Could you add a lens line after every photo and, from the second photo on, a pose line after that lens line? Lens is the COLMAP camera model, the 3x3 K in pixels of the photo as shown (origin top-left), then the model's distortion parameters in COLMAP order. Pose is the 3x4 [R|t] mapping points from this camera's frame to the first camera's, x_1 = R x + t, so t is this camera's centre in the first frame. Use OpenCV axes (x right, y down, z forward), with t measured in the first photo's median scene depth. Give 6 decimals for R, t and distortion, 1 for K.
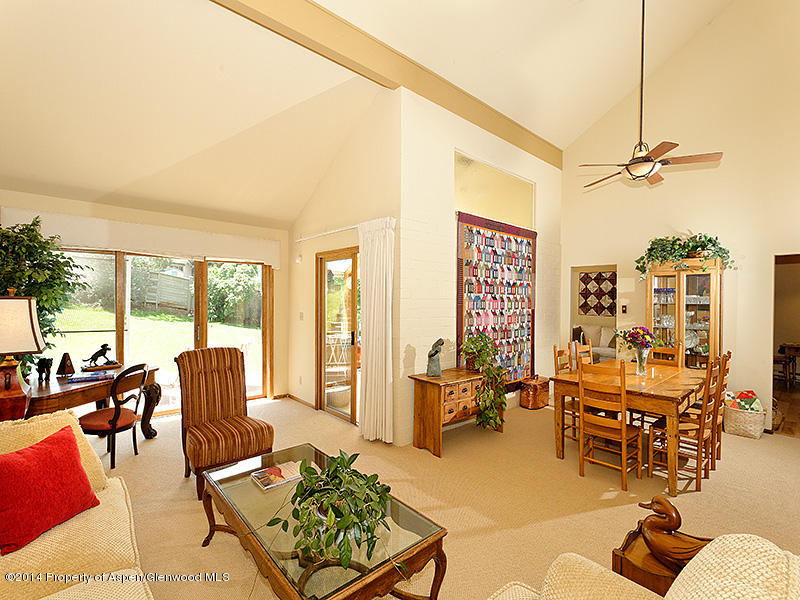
lens RADIAL K [[368.8, 0, 399.4], [0, 368.8, 303.1], [0, 0, 1]] dist [-0.001324, -0.000096]
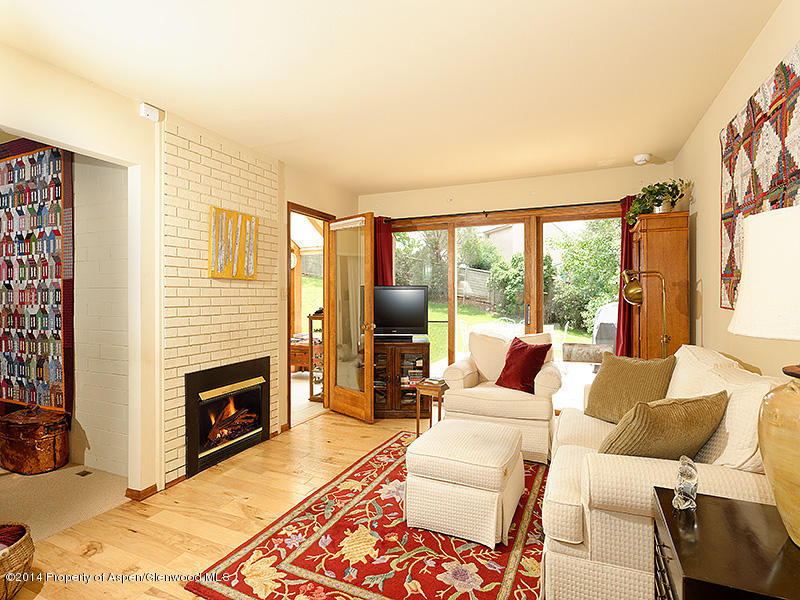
lens RADIAL K [[417.9, 0, 398.8], [0, 417.9, 297.6], [0, 0, 1]] dist [-0.000928, -0.000128]
pose [[0.408693, -0.008163, -0.912635, 1.130373], [-0.002309, 0.999948, -0.009978, 0.049504], [0.912669, 0.006185, 0.408653, 1.244456]]
